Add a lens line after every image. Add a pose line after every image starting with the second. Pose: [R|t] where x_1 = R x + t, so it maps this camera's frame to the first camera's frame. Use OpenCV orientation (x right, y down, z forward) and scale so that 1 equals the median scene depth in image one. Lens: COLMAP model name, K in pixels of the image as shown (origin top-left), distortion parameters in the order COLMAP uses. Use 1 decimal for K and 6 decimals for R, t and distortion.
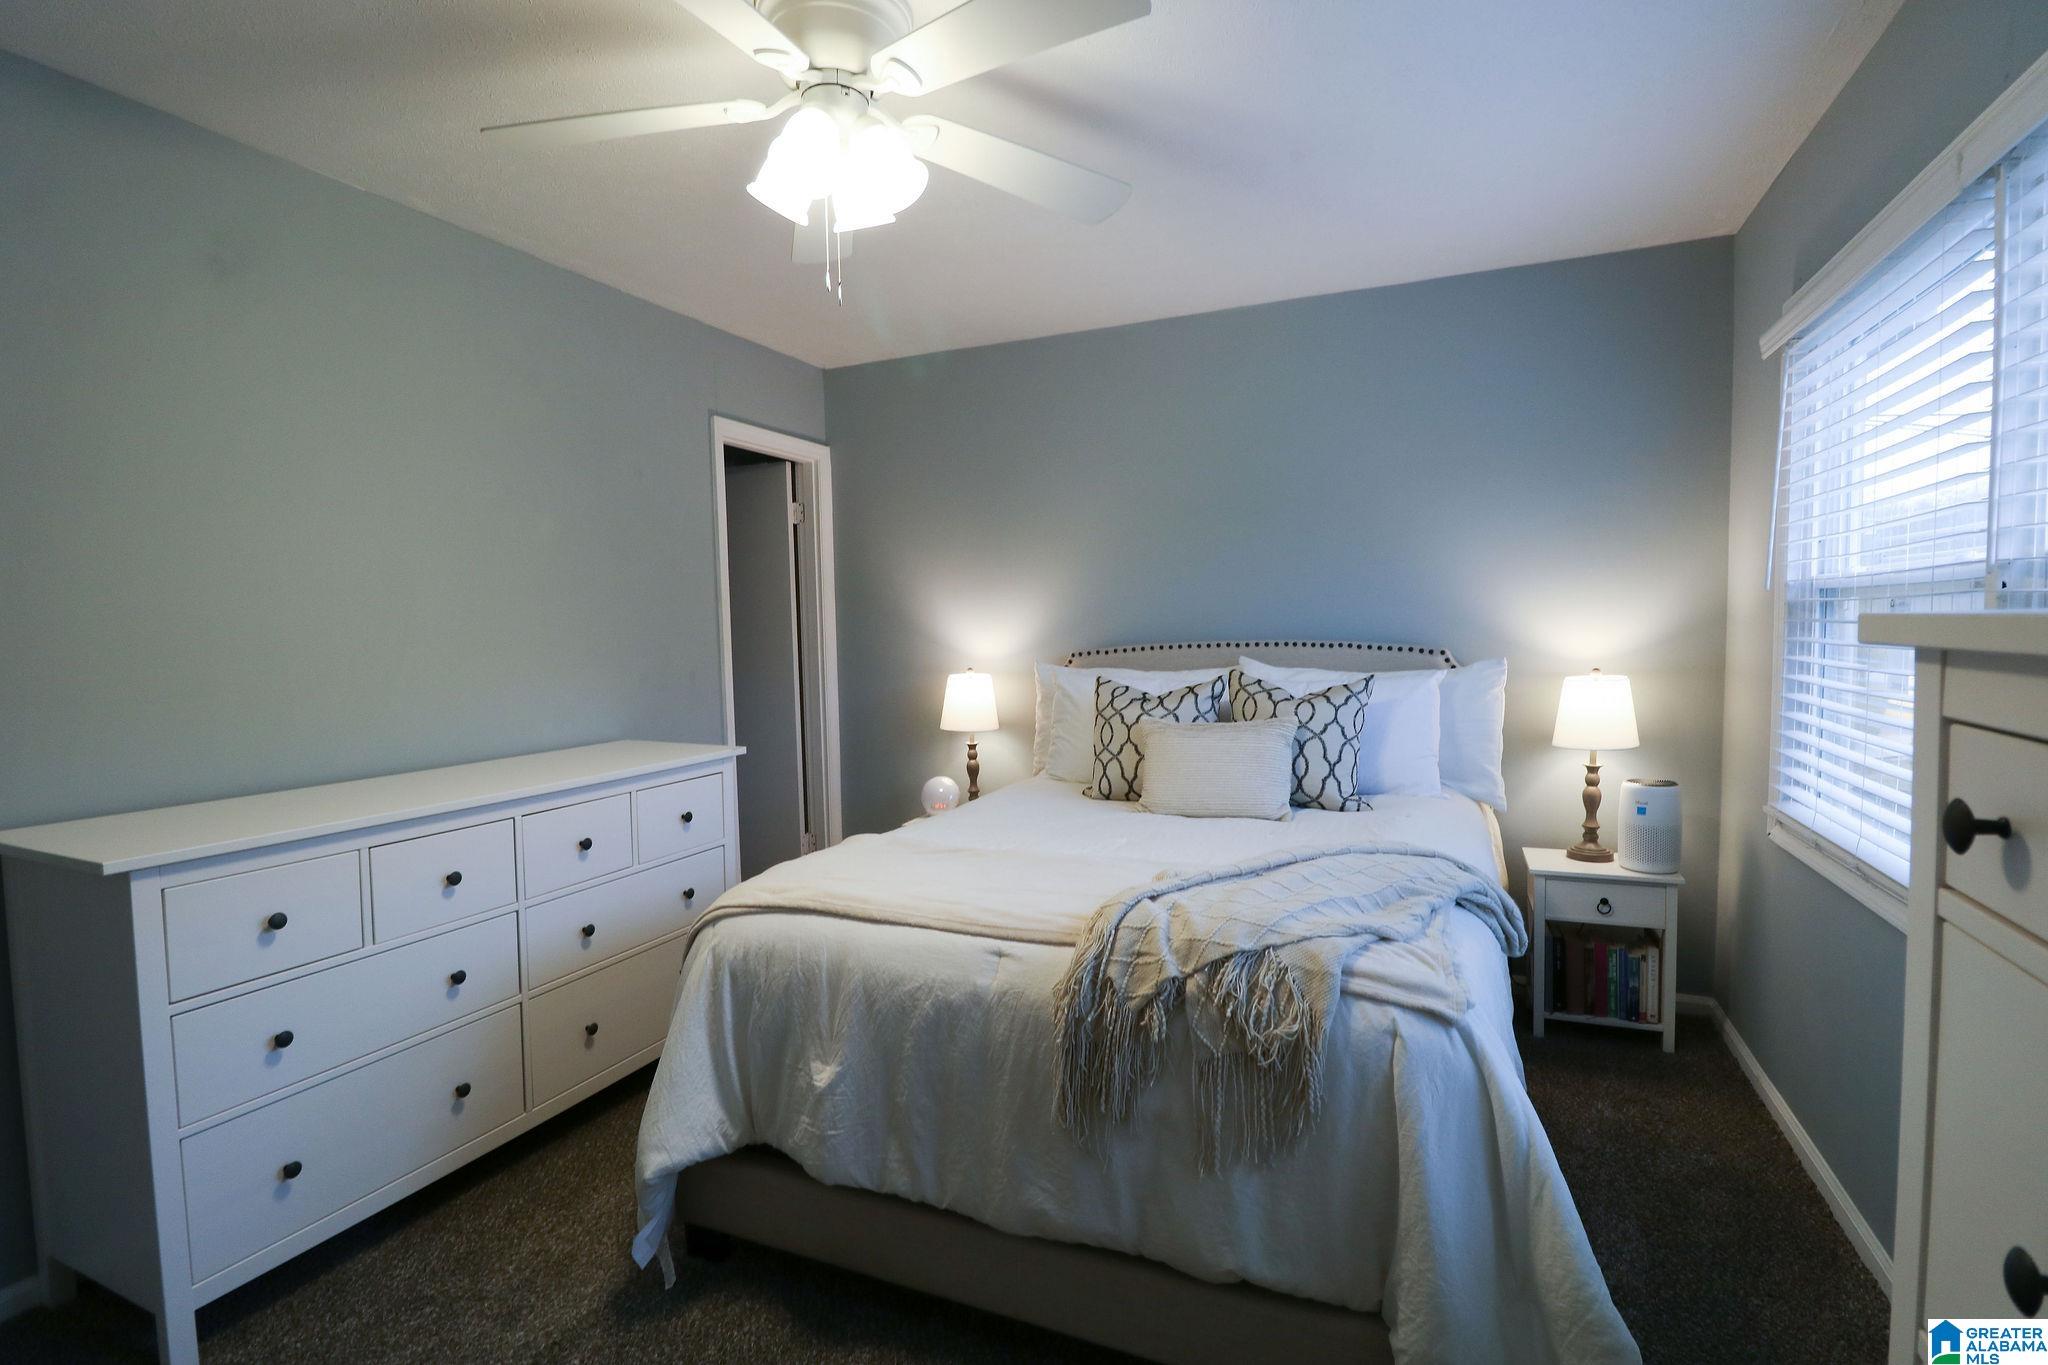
lens RADIAL K [[955.7, 0, 1019.9], [0, 955.7, 692.0], [0, 0, 1]] dist [-0.002803, -0.010693]
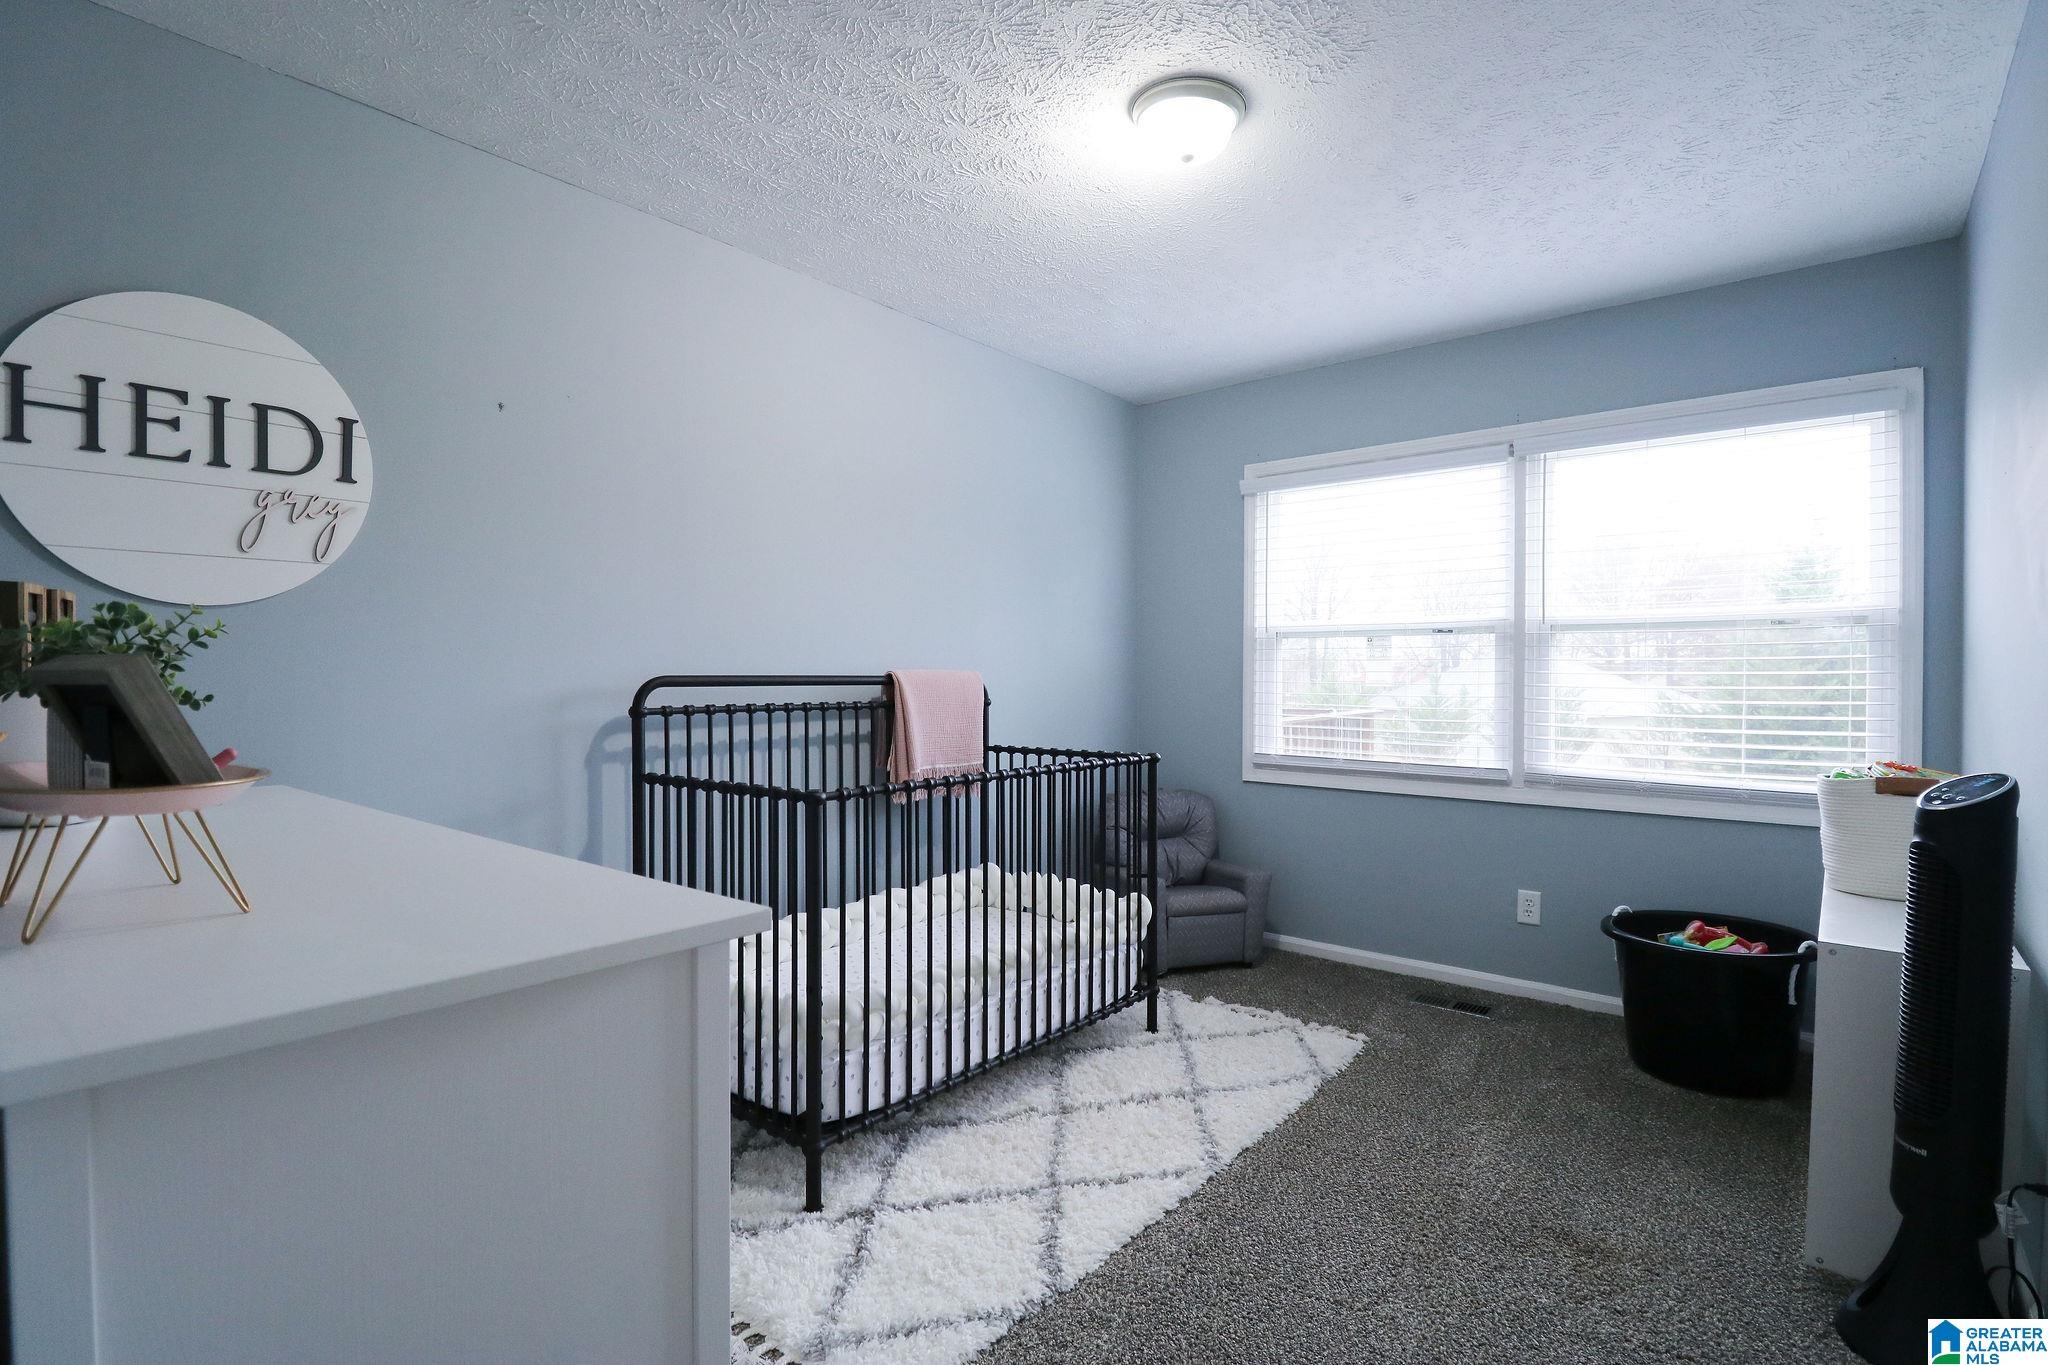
lens RADIAL K [[955.7, 0, 1023.0], [0, 955.7, 688.5], [0, 0, 1]] dist [-0.002803, -0.010693]
pose [[0.266045, -0.001286, 0.963960, -0.998054], [0.062945, 0.997888, -0.016042, -0.006125], [-0.961903, 0.064944, 0.265564, 0.997529]]
